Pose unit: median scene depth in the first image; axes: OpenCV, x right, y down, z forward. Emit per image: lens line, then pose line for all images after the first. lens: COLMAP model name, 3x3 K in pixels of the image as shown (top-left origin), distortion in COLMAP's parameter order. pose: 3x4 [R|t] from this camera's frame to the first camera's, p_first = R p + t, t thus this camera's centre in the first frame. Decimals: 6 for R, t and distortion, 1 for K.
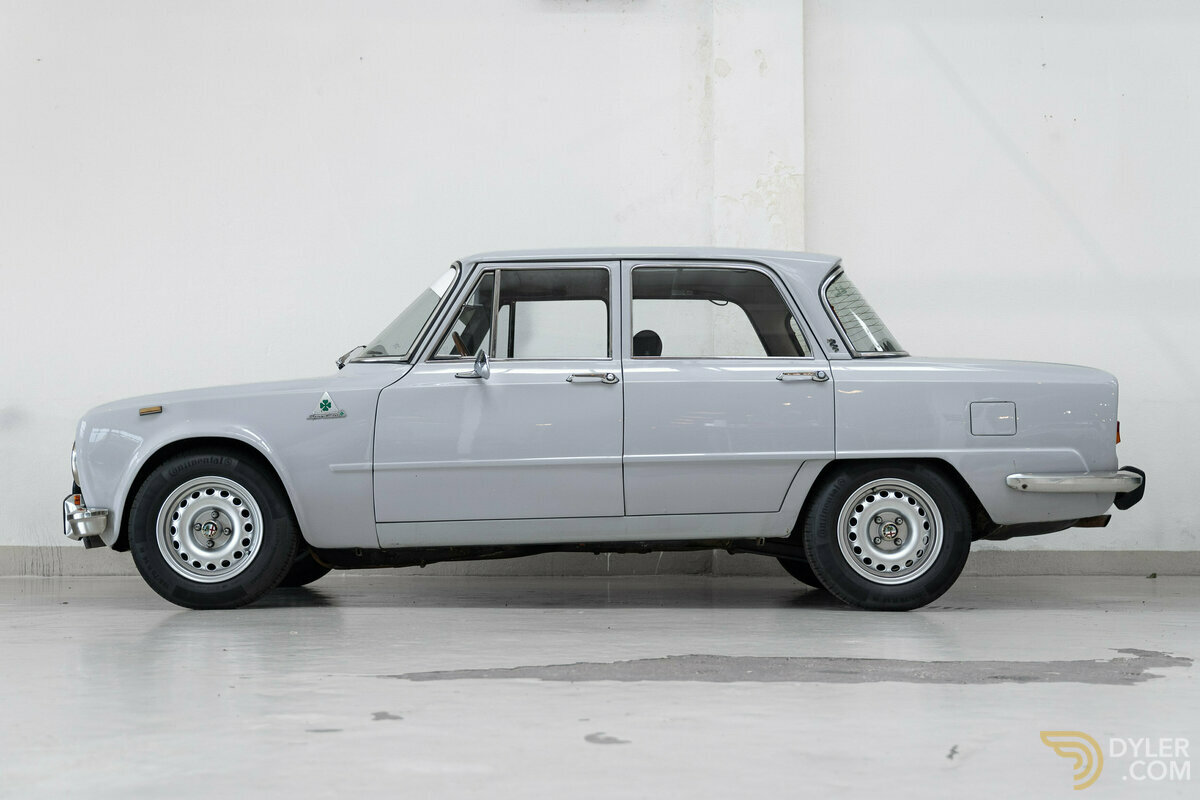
lens RADIAL K [[1558.8, 0, 601.1], [0, 1558.8, 445.0], [0, 0, 1]] dist [0.078390, -0.007834]
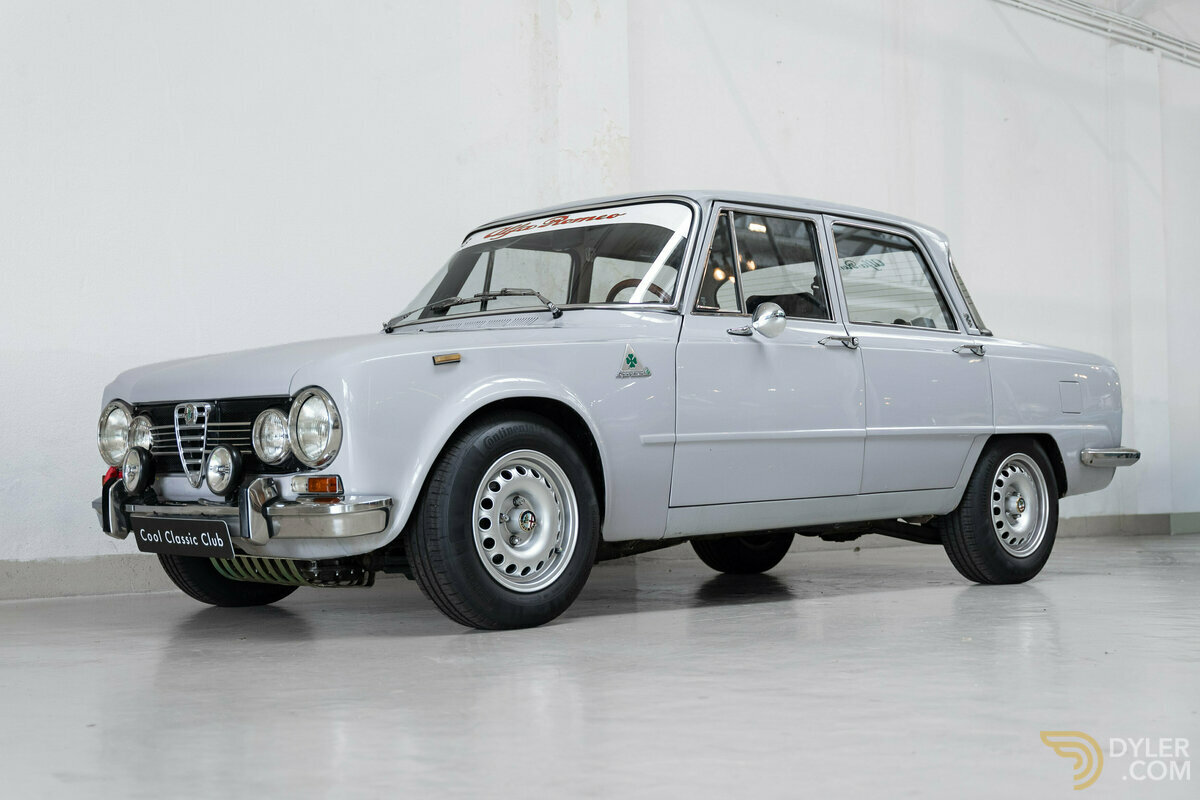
lens RADIAL K [[1699.6, 0, 600.0], [0, 1699.6, 400.0], [0, 0, 1]] dist [-0.007877, -0.001669]
pose [[0.722674, 0.022245, 0.690831, -0.778222], [0.002883, 0.999376, -0.035196, 0.024810], [-0.691183, 0.027427, 0.722159, 0.386048]]
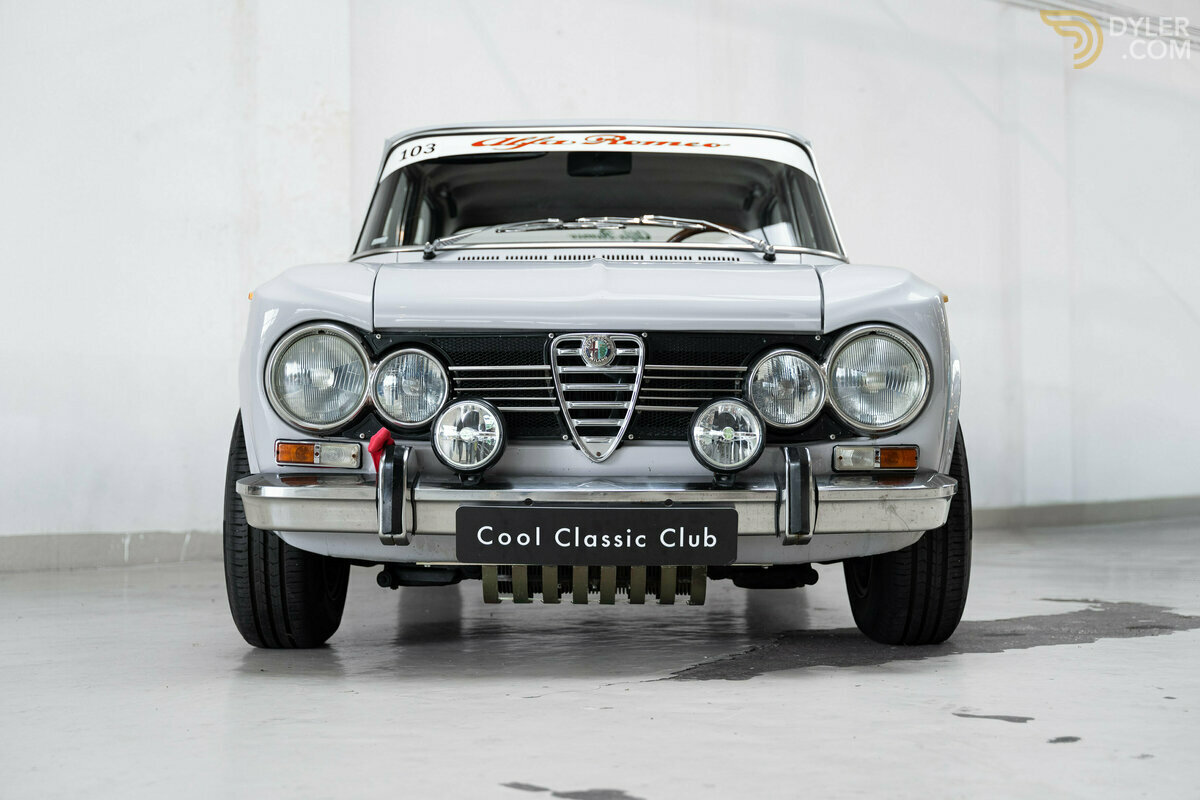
lens RADIAL K [[1687.0, 0, 600.0], [0, 1687.0, 400.0], [0, 0, 1]] dist [-0.168806, -0.001381]
pose [[-0.006033, 0.045321, 0.998954, -0.893009], [-0.007644, 0.998941, -0.045366, 0.042665], [-0.999953, -0.007910, -0.005681, 1.128140]]
